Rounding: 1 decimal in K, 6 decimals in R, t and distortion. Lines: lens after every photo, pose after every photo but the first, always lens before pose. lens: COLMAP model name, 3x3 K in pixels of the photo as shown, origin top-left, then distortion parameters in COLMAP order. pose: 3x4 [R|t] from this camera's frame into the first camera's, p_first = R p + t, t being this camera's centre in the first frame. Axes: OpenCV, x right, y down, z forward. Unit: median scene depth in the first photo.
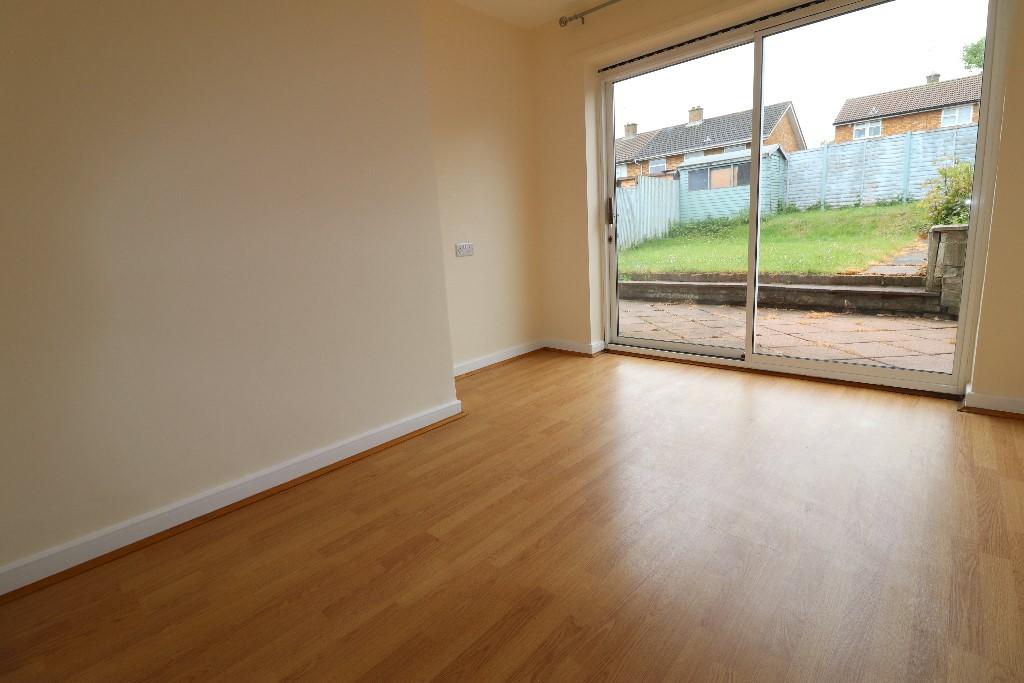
lens RADIAL K [[487.6, 0, 499.8], [0, 487.6, 341.7], [0, 0, 1]] dist [-0.000073, -0.012433]
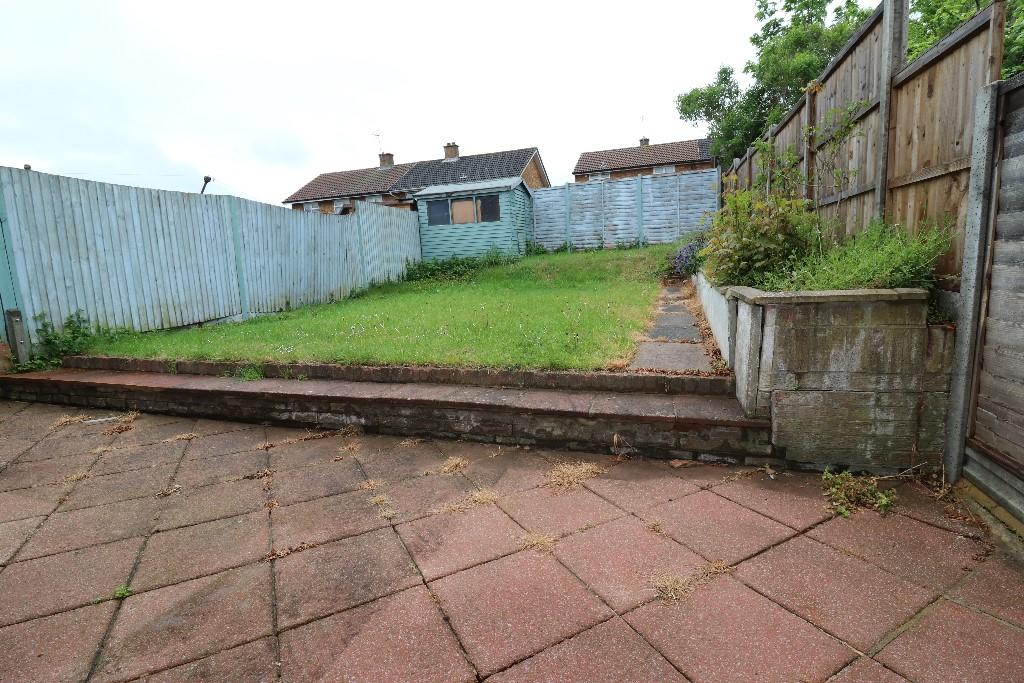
lens RADIAL K [[487.6, 0, 499.8], [0, 487.6, 341.7], [0, 0, 1]] dist [-0.000073, -0.012433]
pose [[0.909798, -0.047379, 0.412337, 0.153048], [0.075336, 0.995812, -0.051801, -0.063068], [-0.408156, 0.078193, 0.909557, 0.223312]]
